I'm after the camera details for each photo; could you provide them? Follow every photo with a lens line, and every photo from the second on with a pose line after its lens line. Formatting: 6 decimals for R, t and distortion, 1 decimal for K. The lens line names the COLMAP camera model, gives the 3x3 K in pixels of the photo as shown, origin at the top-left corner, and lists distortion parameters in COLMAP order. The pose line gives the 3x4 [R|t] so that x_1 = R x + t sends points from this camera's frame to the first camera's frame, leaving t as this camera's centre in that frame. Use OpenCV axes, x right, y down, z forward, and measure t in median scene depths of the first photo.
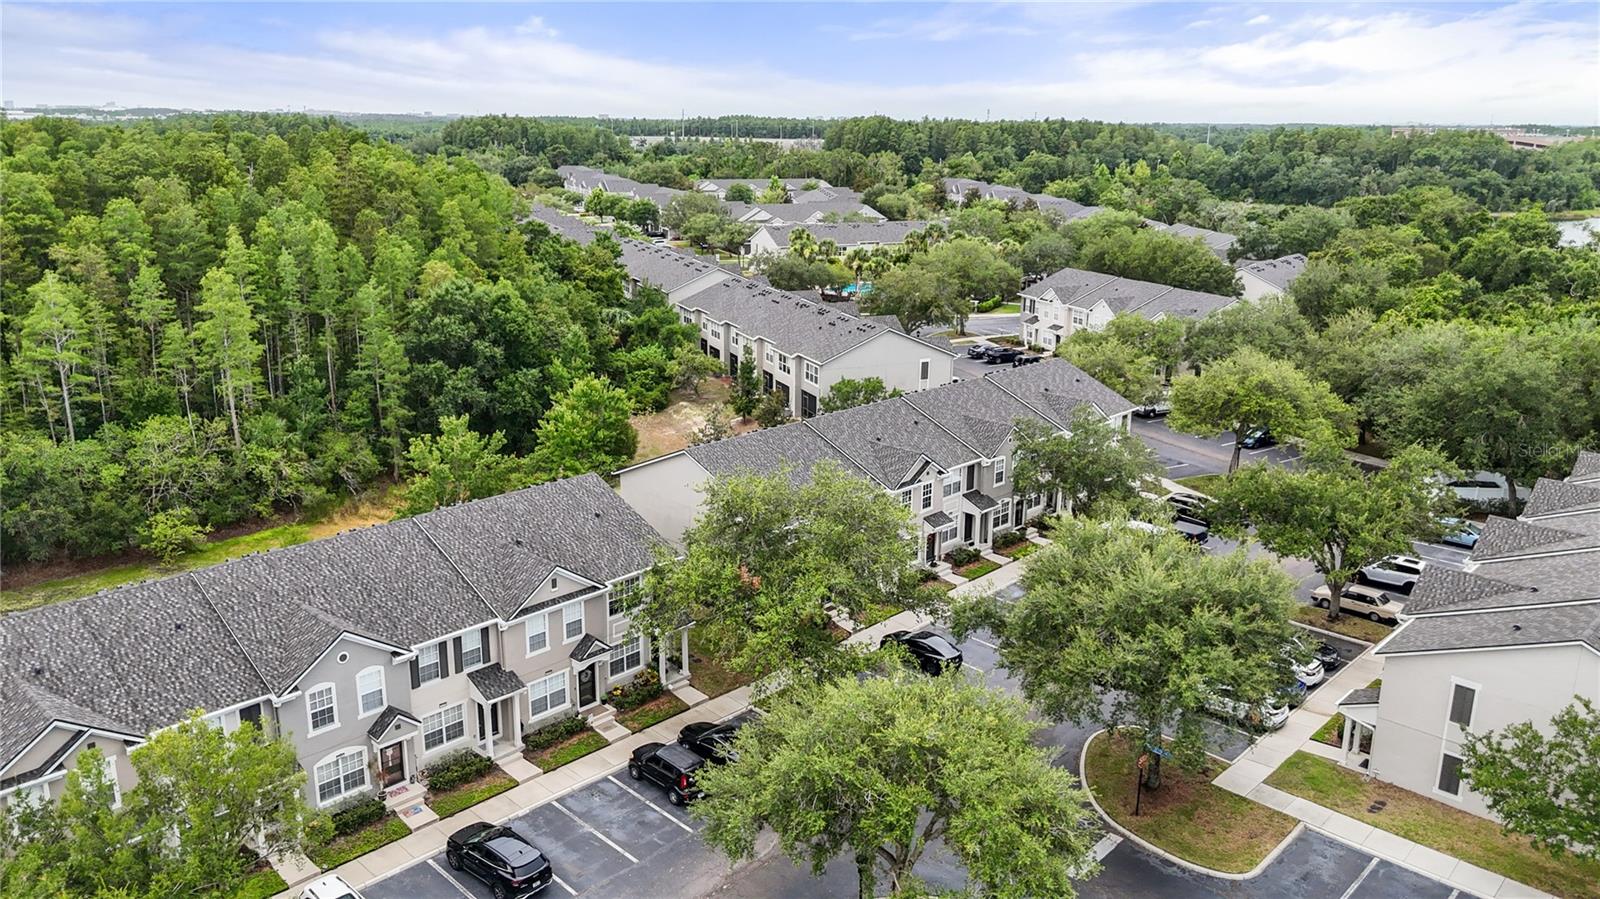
lens RADIAL K [[1186.1, 0, 810.8], [0, 1186.1, 441.7], [0, 0, 1]] dist [0.049784, -0.040553]
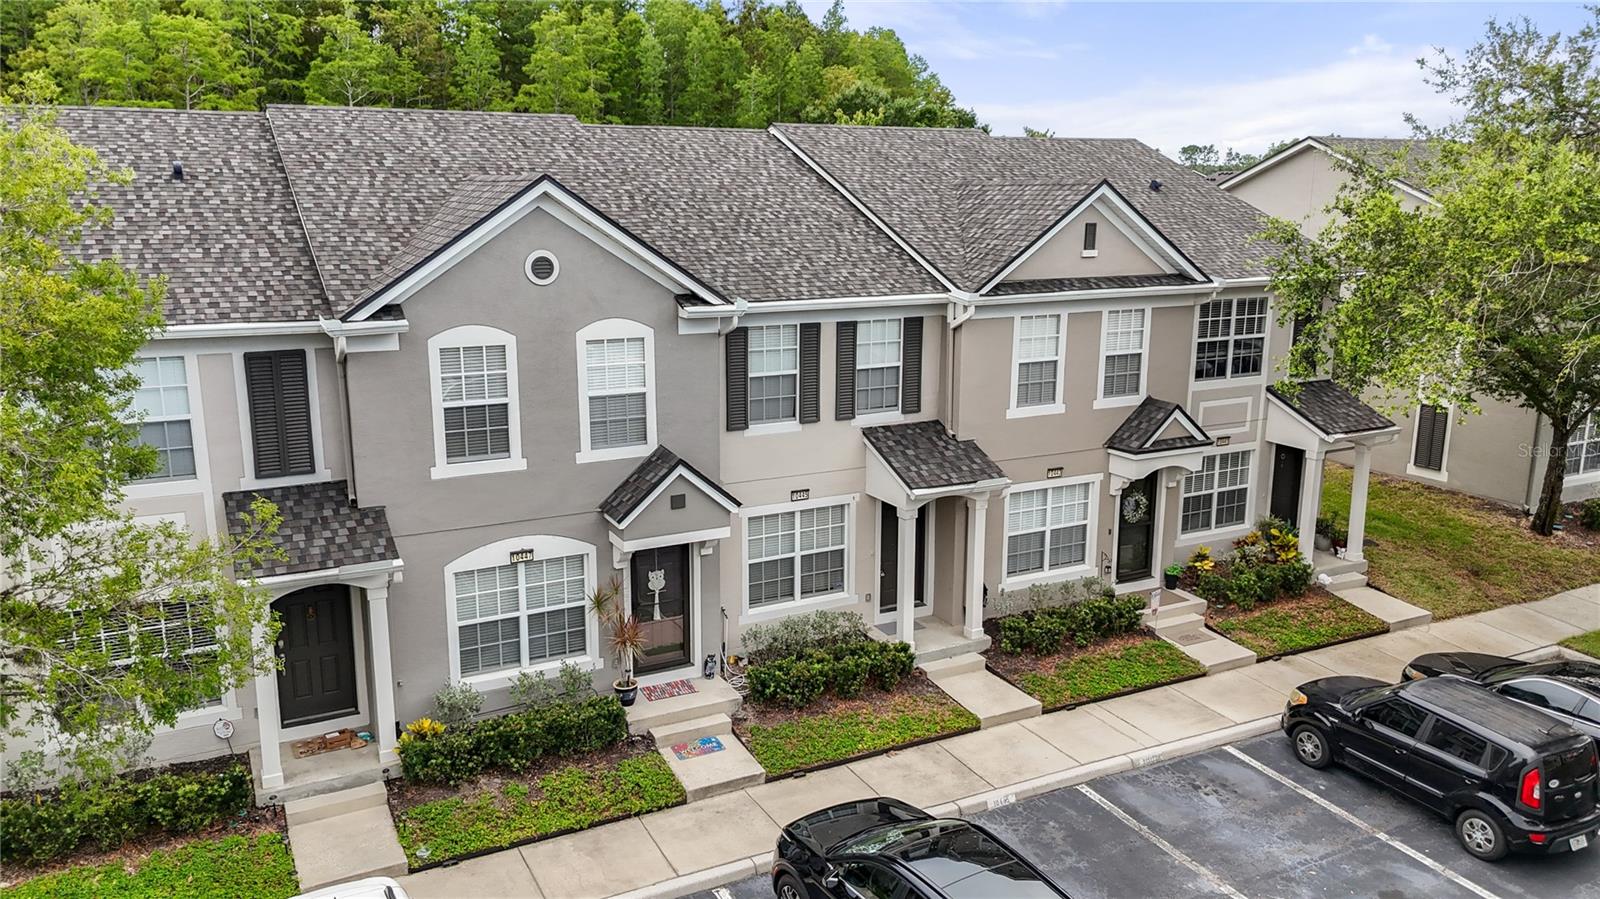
lens RADIAL K [[1186.1, 0, 807.2], [0, 1186.1, 447.3], [0, 0, 1]] dist [0.049784, -0.040553]
pose [[0.948472, 0.060442, -0.311043, -0.182527], [-0.076974, 0.996184, -0.041142, 0.216306], [0.307370, 0.062964, 0.949505, 0.619762]]
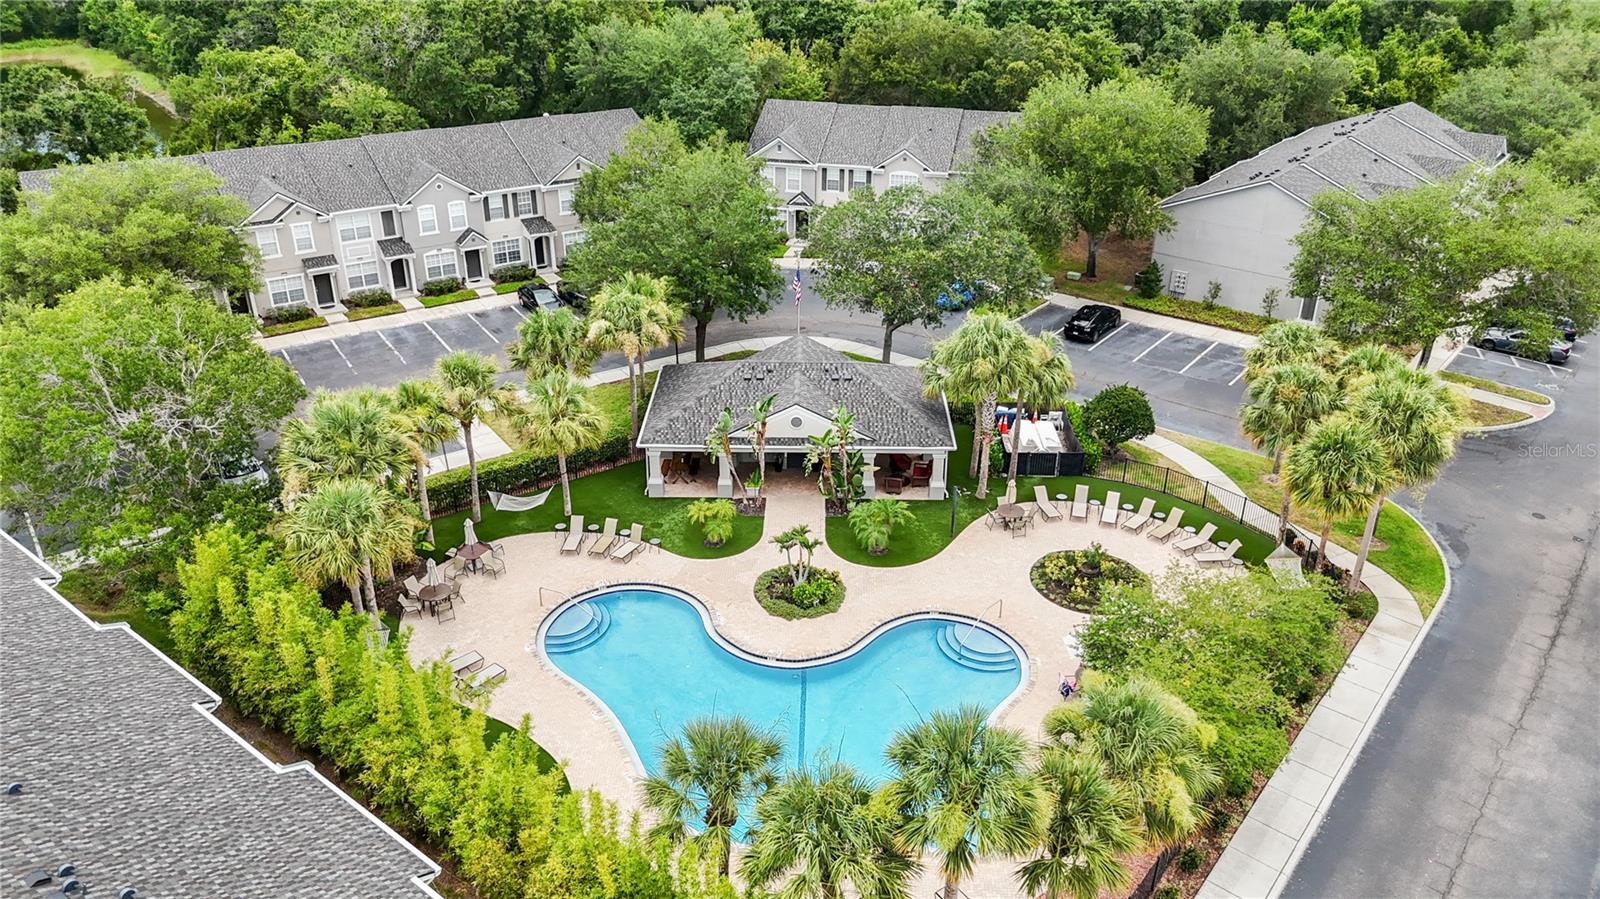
lens RADIAL K [[1186.1, 0, 791.9], [0, 1186.1, 445.2], [0, 0, 1]] dist [0.049784, -0.040553]
pose [[0.974414, 0.094167, -0.204084, 0.403285], [-0.053605, 0.979166, 0.195859, 0.158501], [0.218276, -0.179908, 0.959160, -0.476931]]
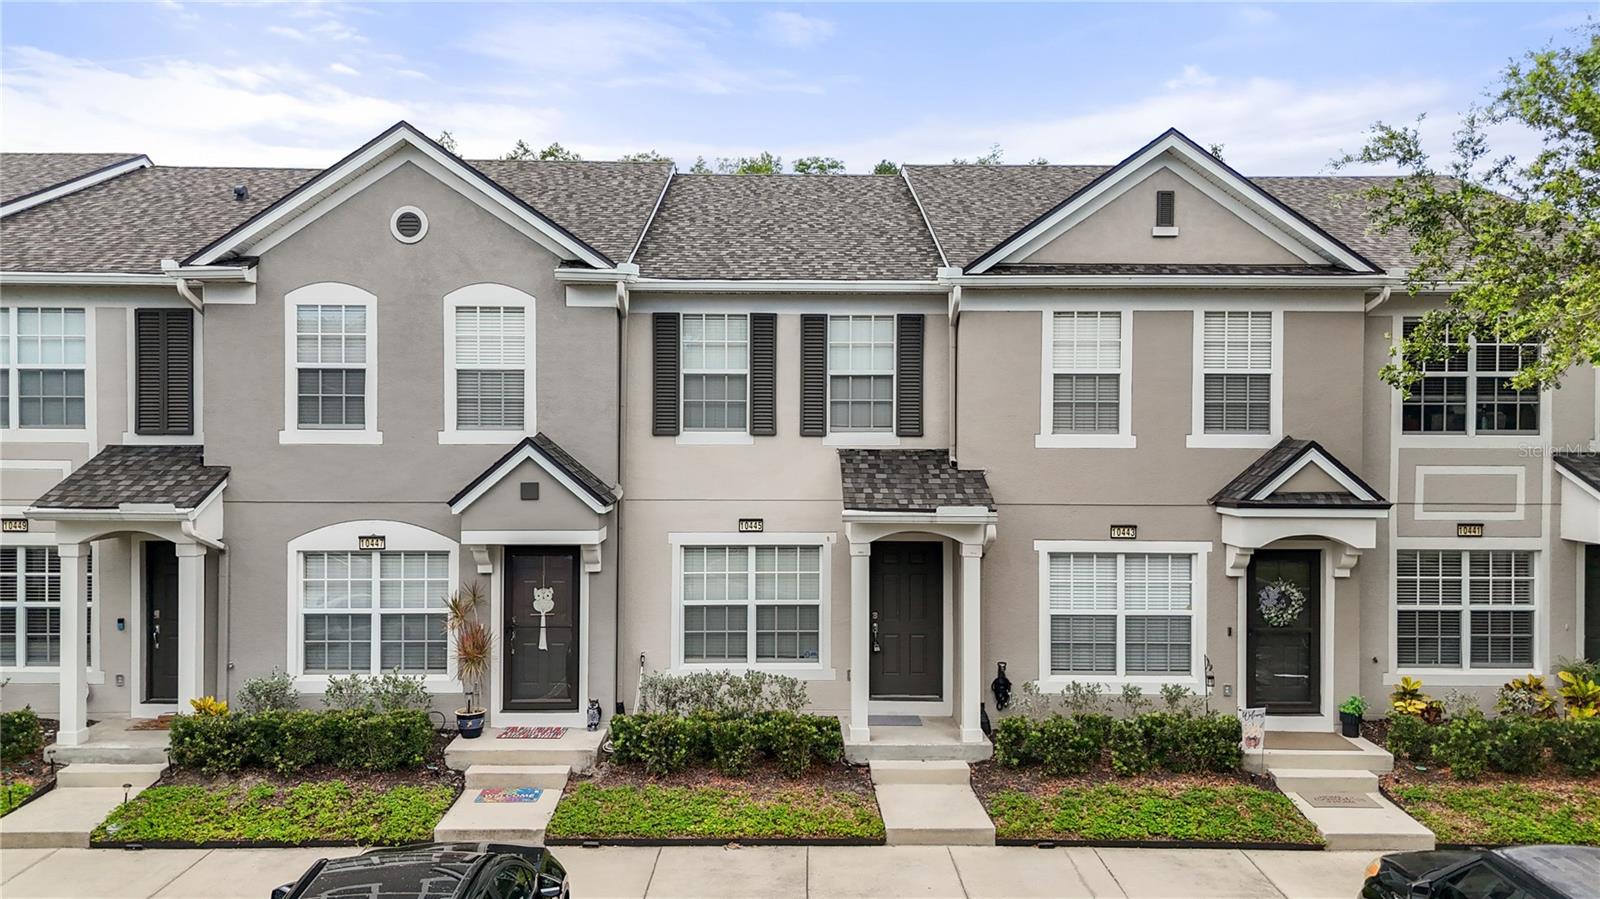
lens RADIAL K [[1186.1, 0, 805.2], [0, 1186.1, 444.1], [0, 0, 1]] dist [0.049784, -0.040553]
pose [[0.699857, -0.001140, -0.714282, -0.071620], [-0.184012, 0.965958, -0.181838, 0.249132], [0.690173, 0.258697, 0.675823, 0.776582]]
